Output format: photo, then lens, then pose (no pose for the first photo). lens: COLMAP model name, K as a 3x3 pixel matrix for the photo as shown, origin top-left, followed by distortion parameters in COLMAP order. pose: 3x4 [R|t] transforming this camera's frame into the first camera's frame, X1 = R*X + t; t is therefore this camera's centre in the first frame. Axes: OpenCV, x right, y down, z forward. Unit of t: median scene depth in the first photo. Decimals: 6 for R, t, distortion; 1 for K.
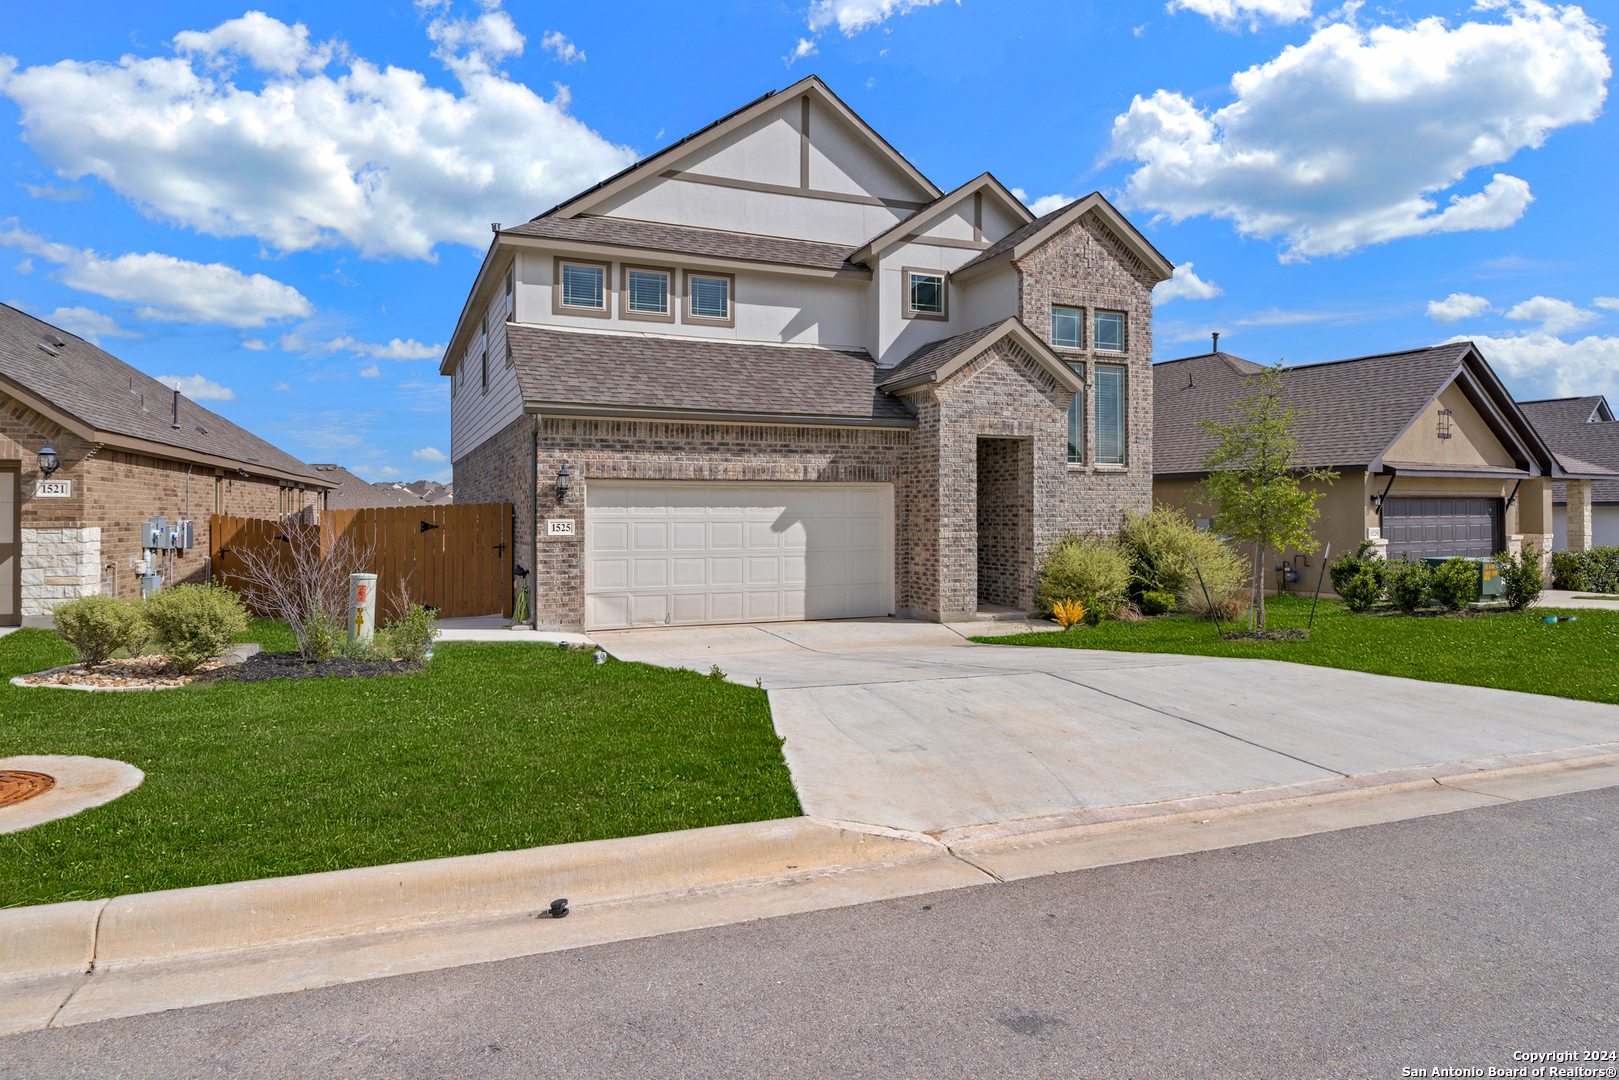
lens RADIAL K [[949.4, 0, 807.0], [0, 949.4, 500.7], [0, 0, 1]] dist [-0.000297, 0.000427]
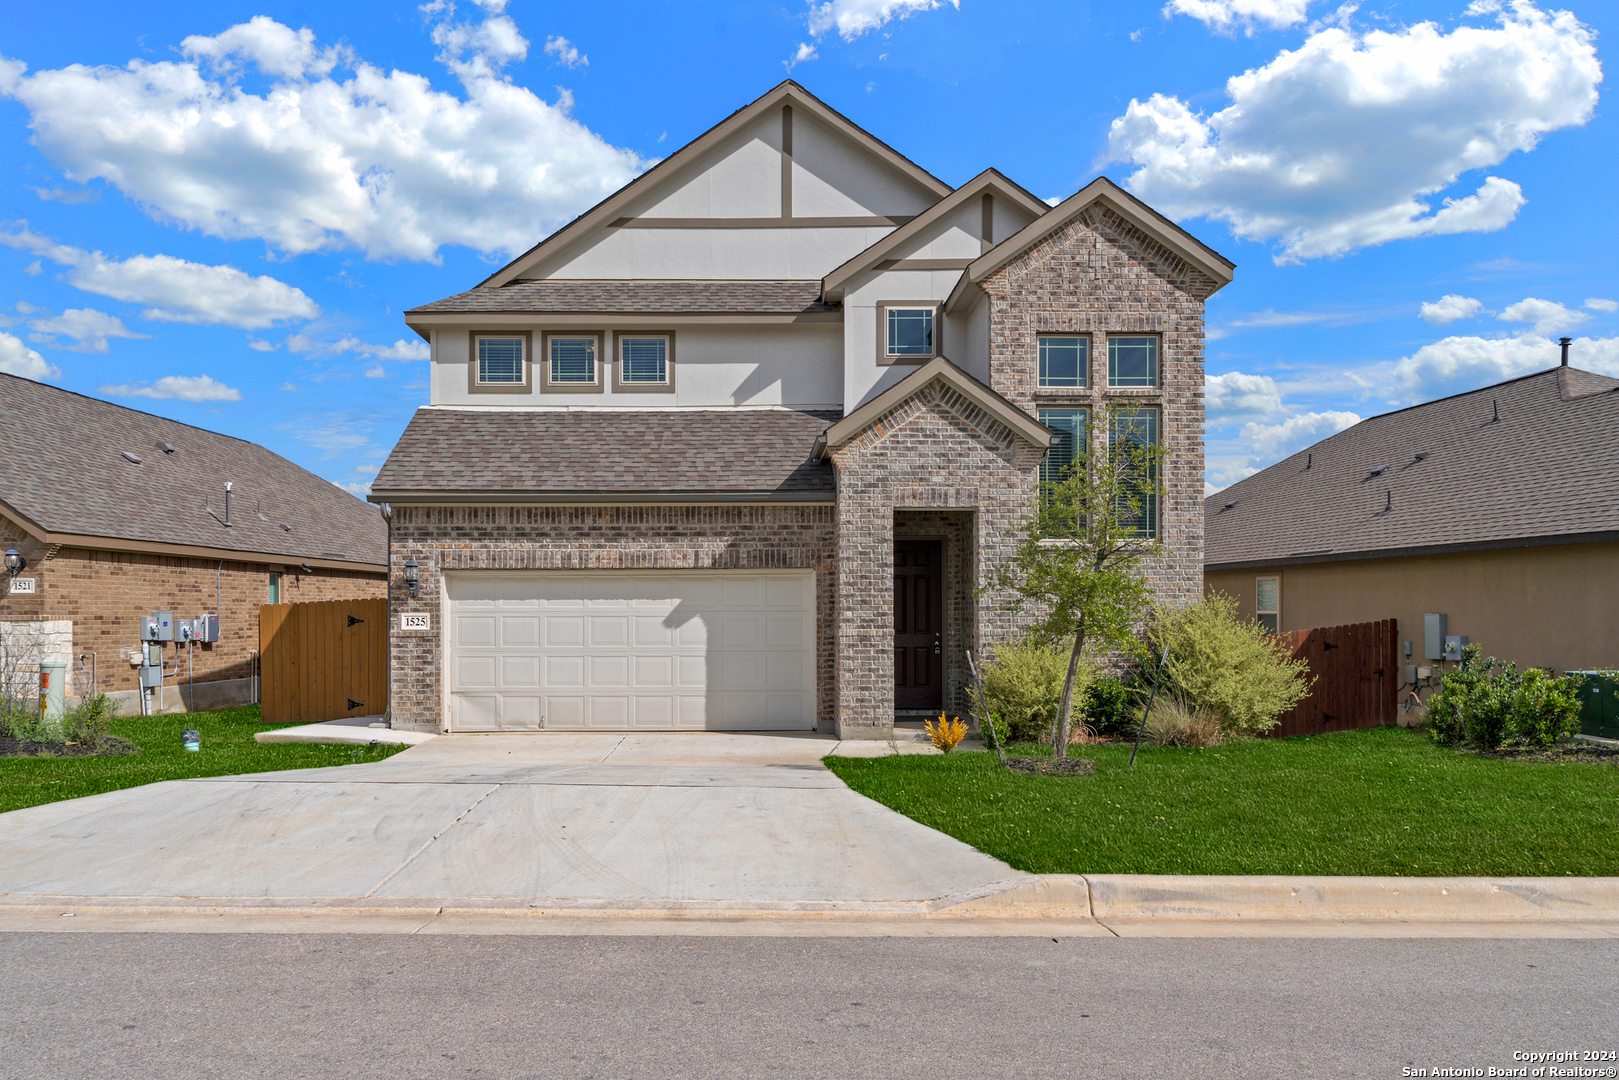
lens RADIAL K [[1179.4, 0, 788.4], [0, 1179.4, 612.8], [0, 0, 1]] dist [0.000370, -0.001083]
pose [[0.927294, -0.001033, -0.374333, 0.458628], [0.006708, 0.999881, 0.013859, 0.004881], [0.374275, -0.015362, 0.927191, 0.040889]]
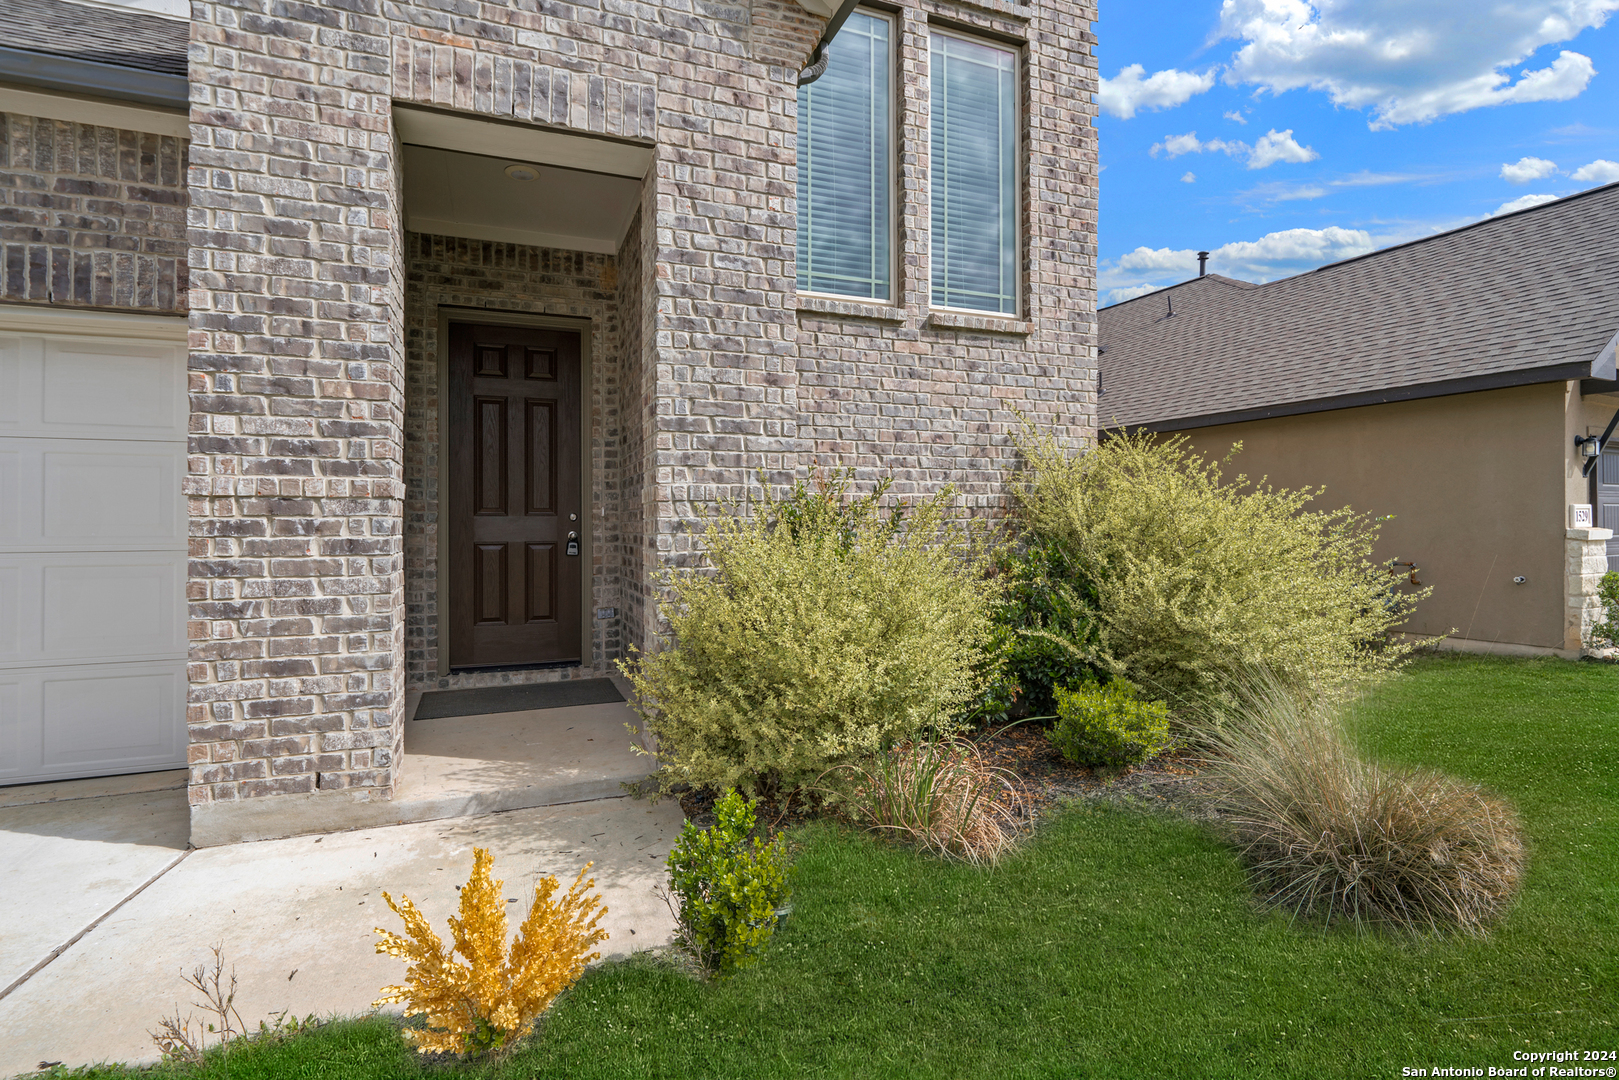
lens RADIAL K [[787.0, 0, 795.3], [0, 787.0, 523.1], [0, 0, 1]] dist [-0.000747, 0.000163]
pose [[0.999081, -0.004375, -0.042645, 0.290499], [0.004650, 0.999969, 0.006356, 0.043738], [0.042616, -0.006549, 0.999070, 0.772388]]
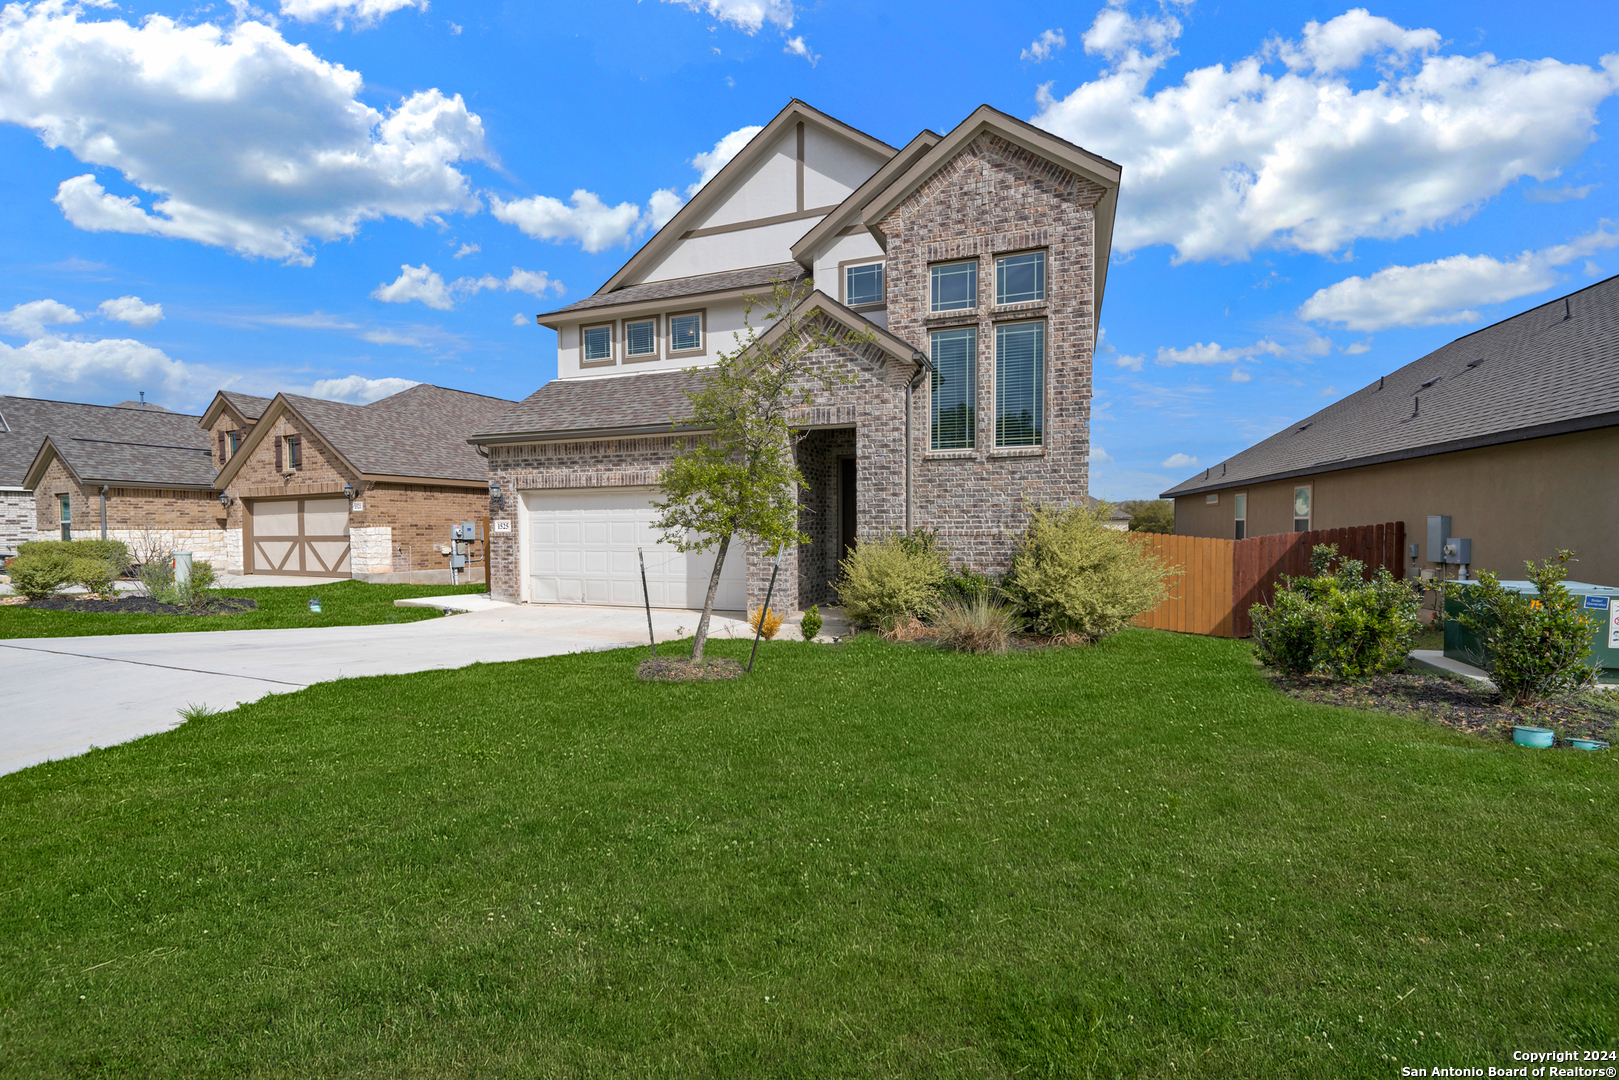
lens RADIAL K [[708.6, 0, 807.9], [0, 708.6, 553.1], [0, 0, 1]] dist [-0.000807, 0.000043]
pose [[0.724069, 0.021176, -0.689402, 0.667376], [0.015421, 0.998782, 0.046875, 0.022527], [0.689555, -0.044571, 0.722861, 0.488110]]
